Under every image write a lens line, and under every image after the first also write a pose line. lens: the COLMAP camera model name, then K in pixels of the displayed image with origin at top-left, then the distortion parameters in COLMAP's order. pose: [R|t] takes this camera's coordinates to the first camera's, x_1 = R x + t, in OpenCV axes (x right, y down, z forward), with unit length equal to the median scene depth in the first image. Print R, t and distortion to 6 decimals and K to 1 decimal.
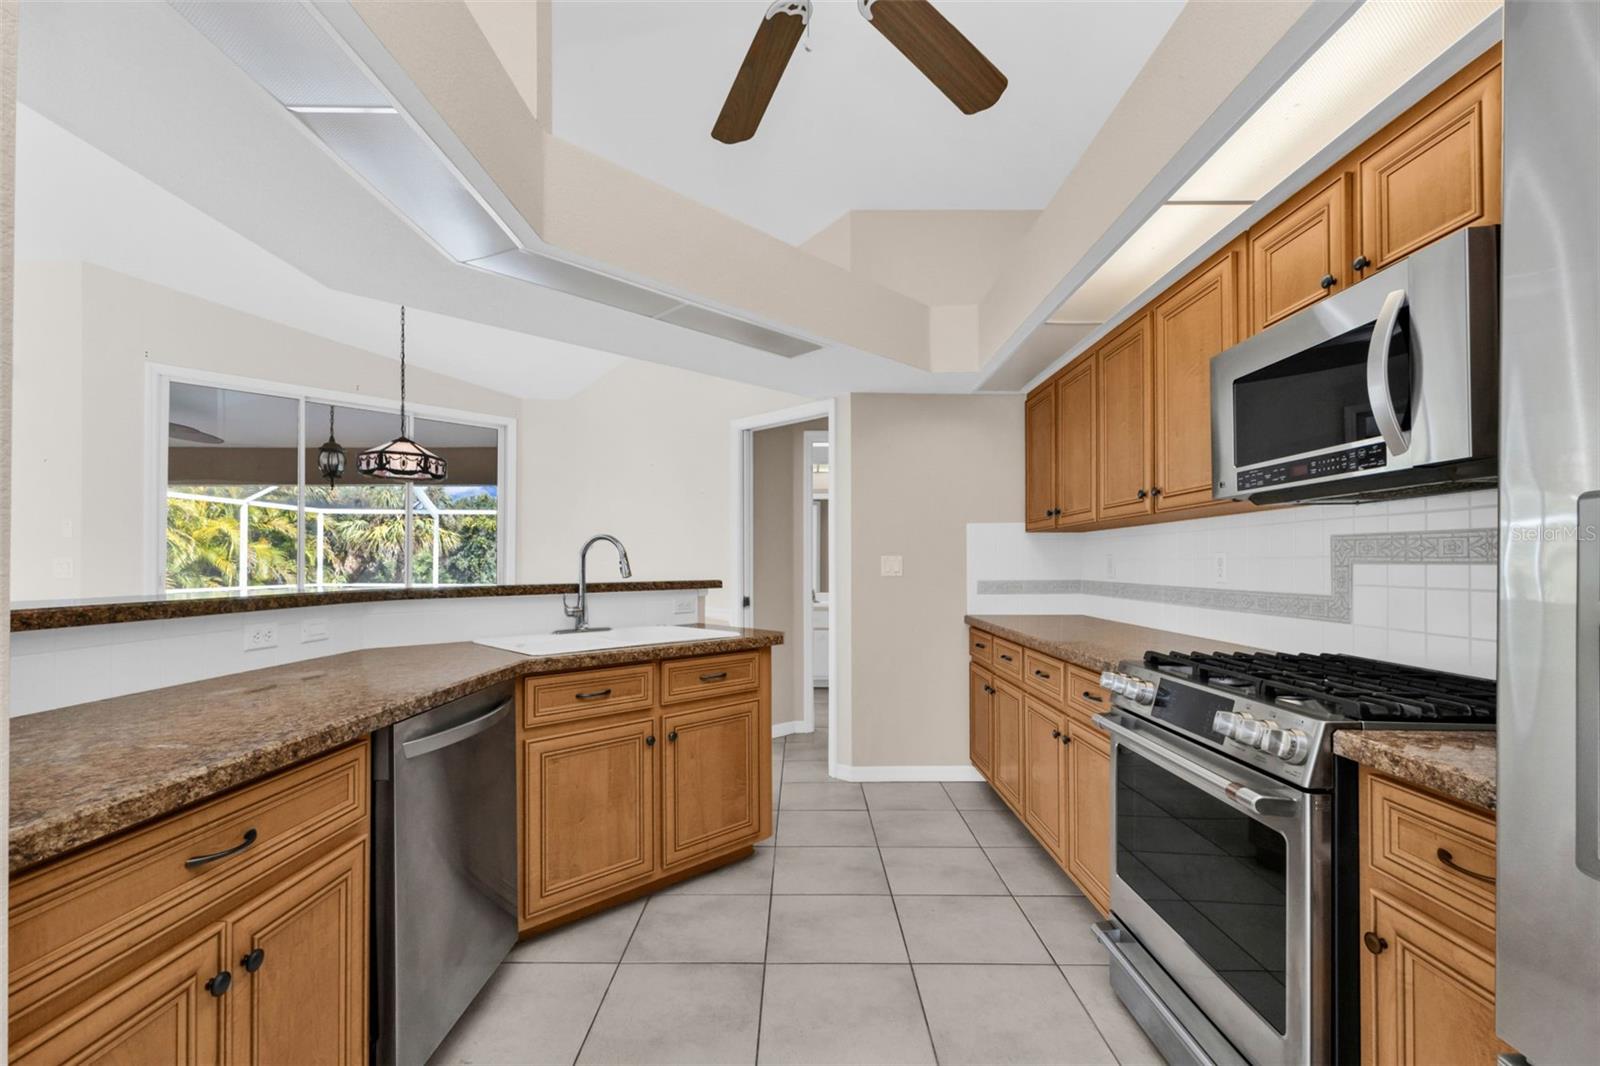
lens RADIAL K [[689.8, 0, 798.8], [0, 689.8, 556.5], [0, 0, 1]] dist [0.008846, -0.000011]
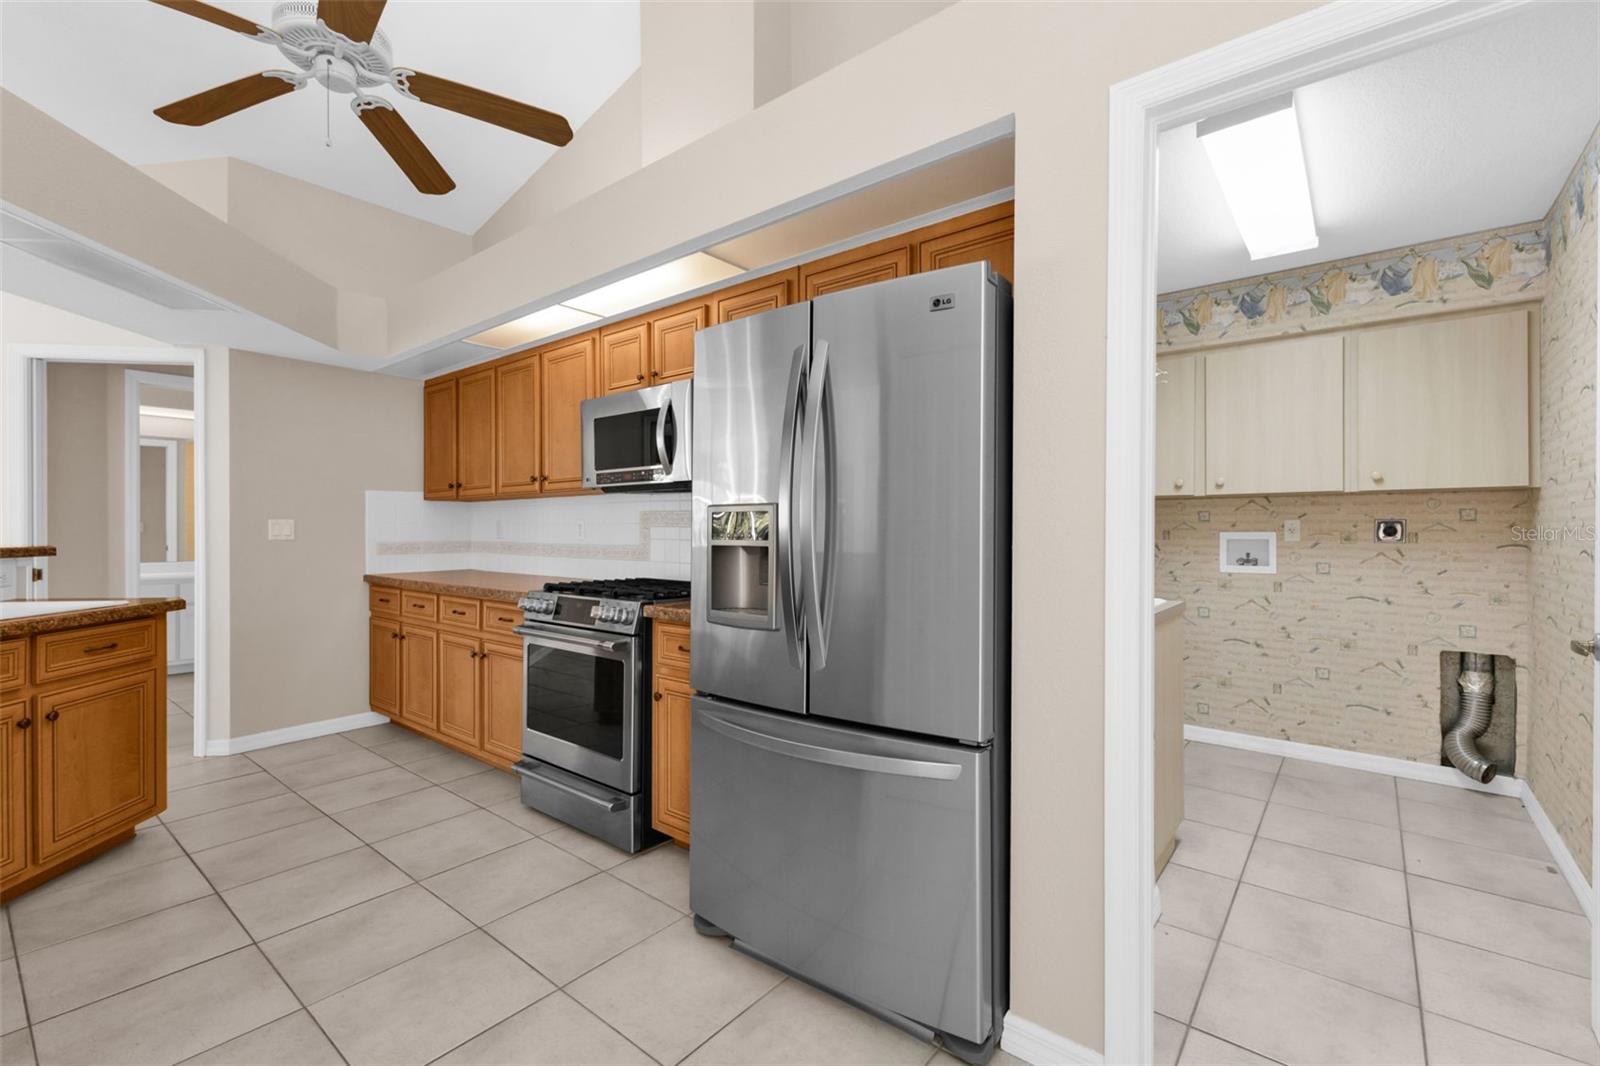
lens RADIAL K [[693.0, 0, 806.9], [0, 693.0, 536.2], [0, 0, 1]] dist [0.009344, -0.000717]
pose [[0.620767, -0.008597, 0.783948, -0.342831], [-0.008481, 0.999808, 0.017680, -0.001974], [-0.783949, -0.017624, 0.620575, -0.416850]]
